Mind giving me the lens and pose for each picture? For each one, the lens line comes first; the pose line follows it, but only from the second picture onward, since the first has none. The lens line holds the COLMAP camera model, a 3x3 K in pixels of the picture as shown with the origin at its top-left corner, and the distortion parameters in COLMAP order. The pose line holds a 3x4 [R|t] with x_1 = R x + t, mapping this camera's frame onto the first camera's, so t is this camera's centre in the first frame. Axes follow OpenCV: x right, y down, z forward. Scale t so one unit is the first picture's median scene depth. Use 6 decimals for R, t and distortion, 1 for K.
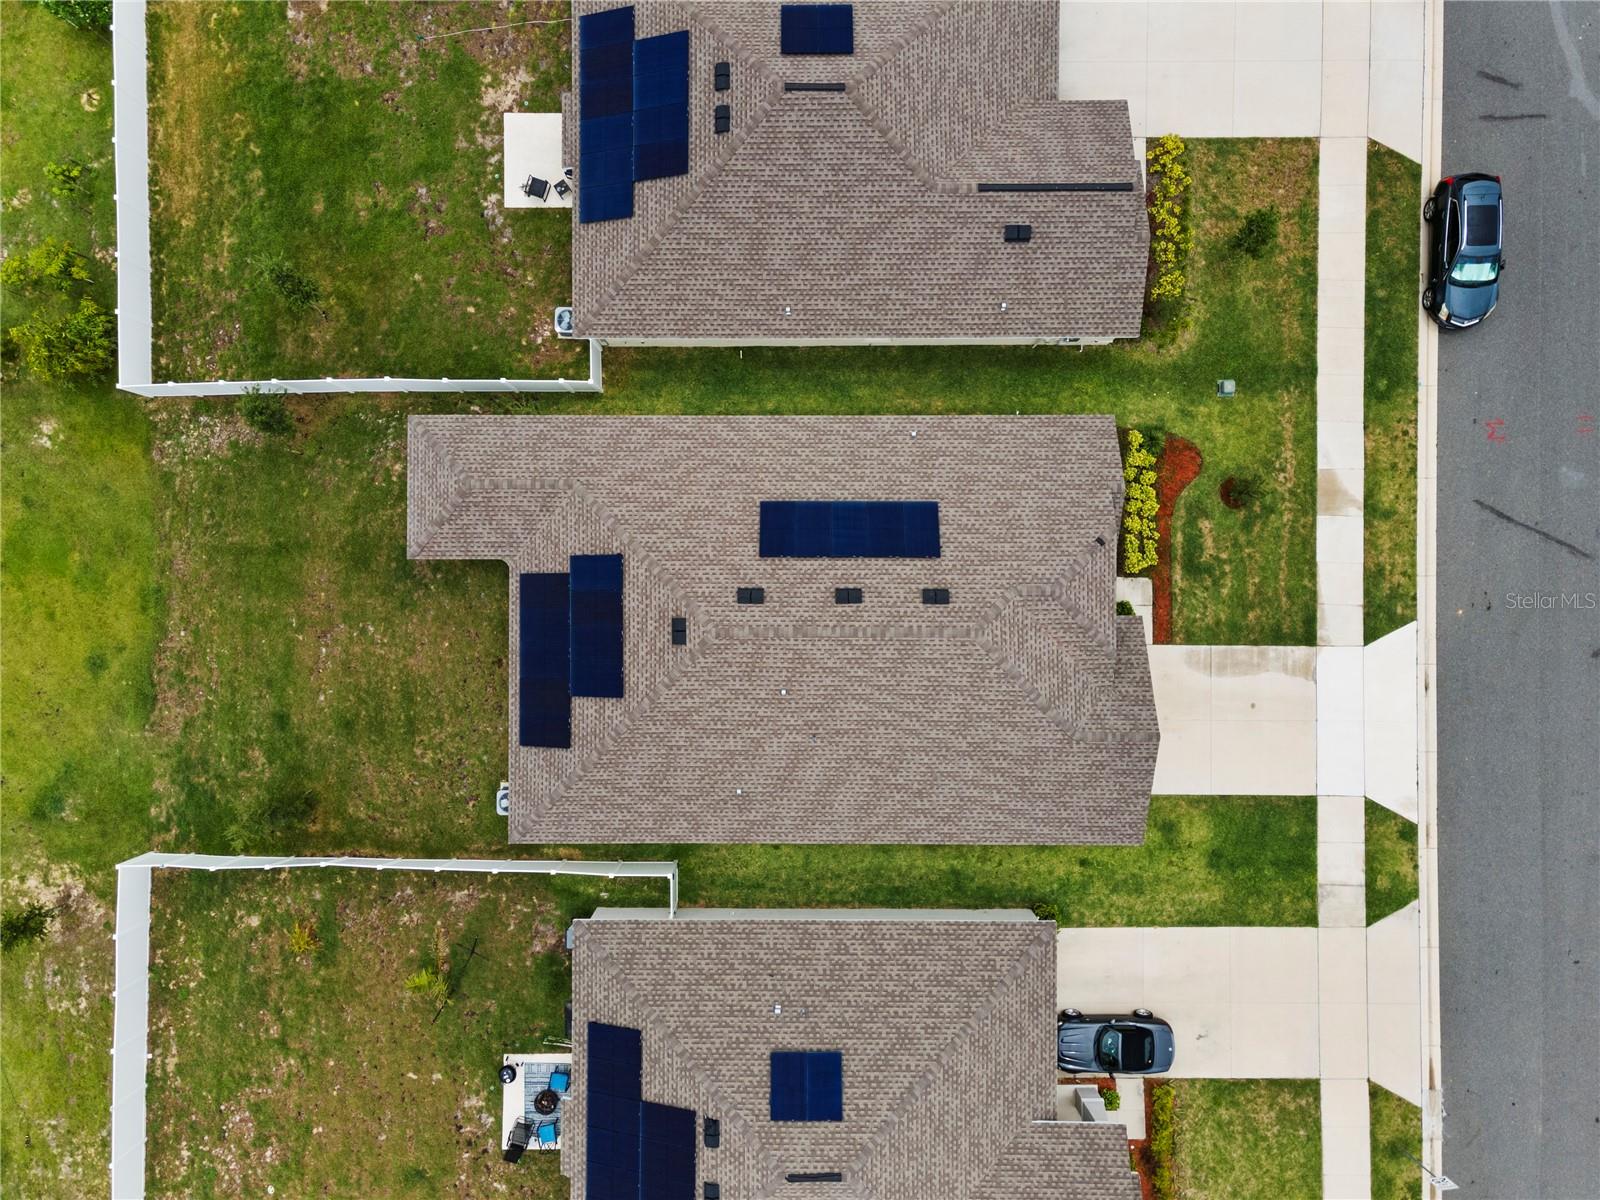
lens RADIAL K [[1169.8, 0, 800.0], [0, 1169.8, 600.0], [0, 0, 1]] dist [0.076220, -0.004000]
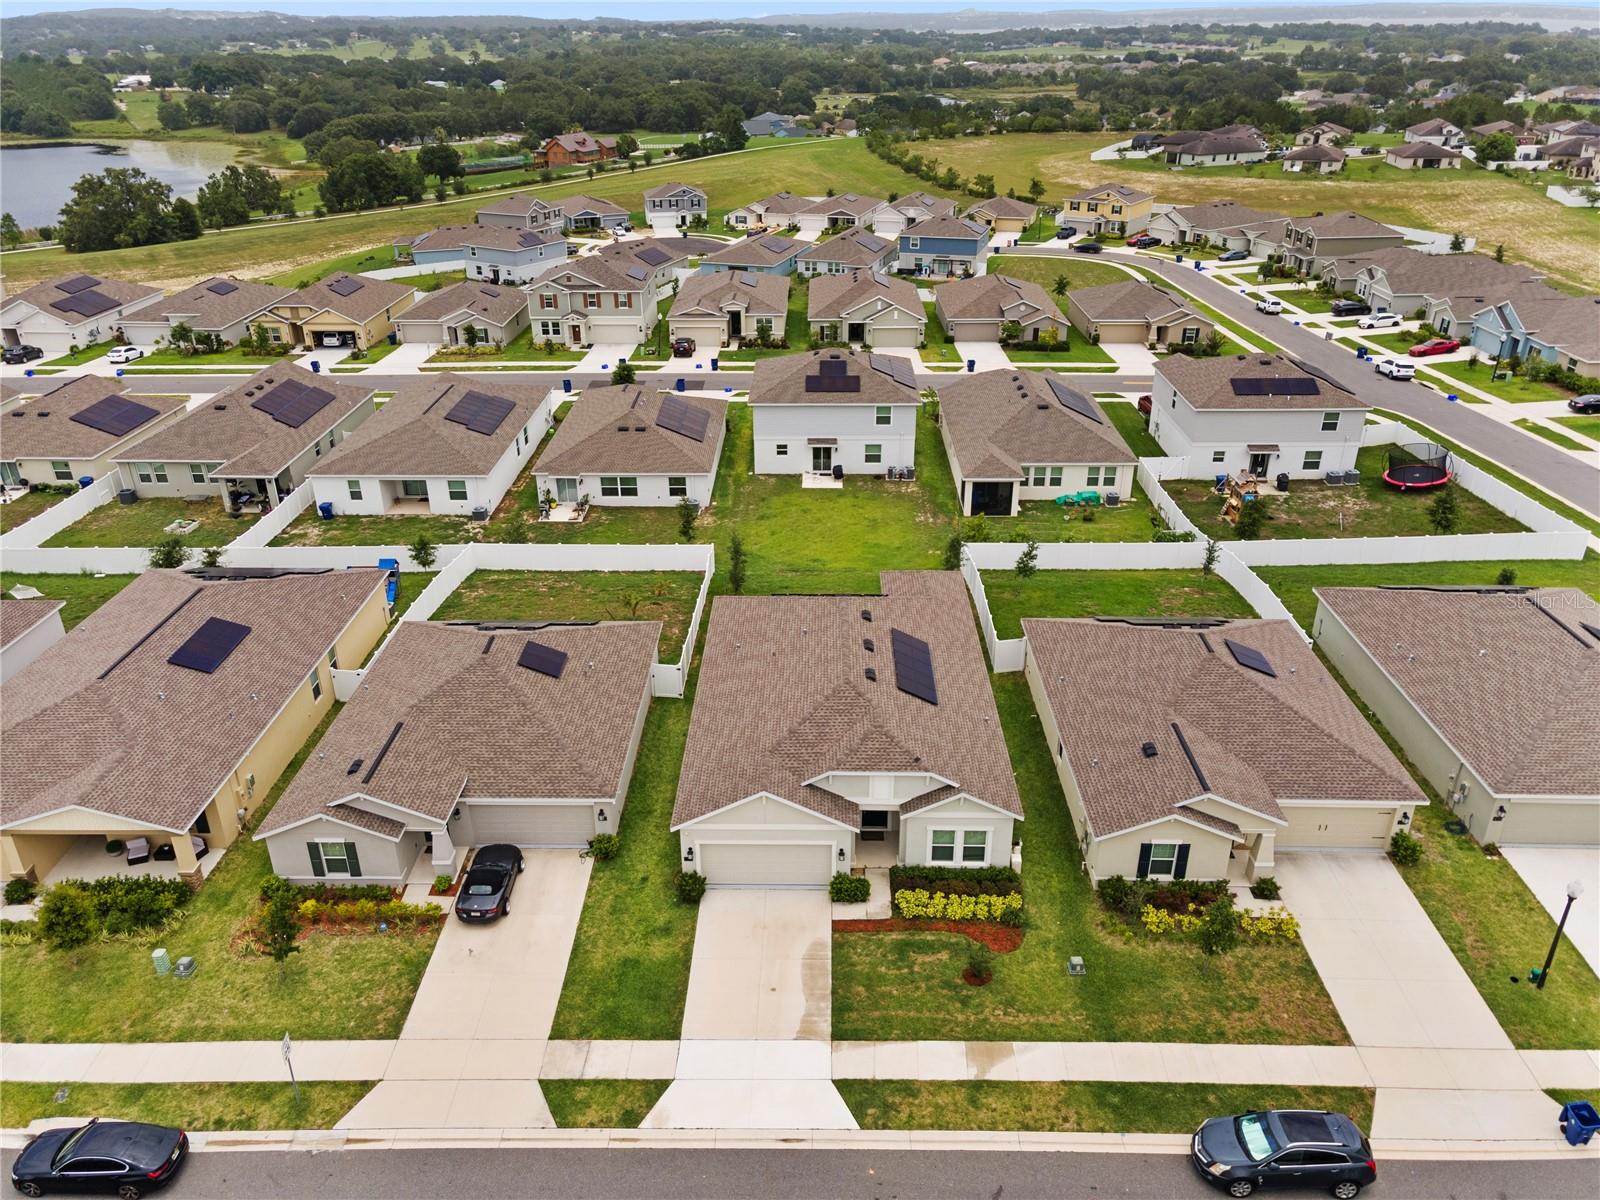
lens RADIAL K [[1169.8, 0, 800.0], [0, 1169.8, 600.0], [0, 0, 1]] dist [0.076220, -0.004000]
pose [[-0.019493, 0.447996, -0.893823, 1.149077], [-0.999766, -0.000366, 0.021620, 0.043890], [0.009358, 0.894036, 0.447898, 0.233712]]
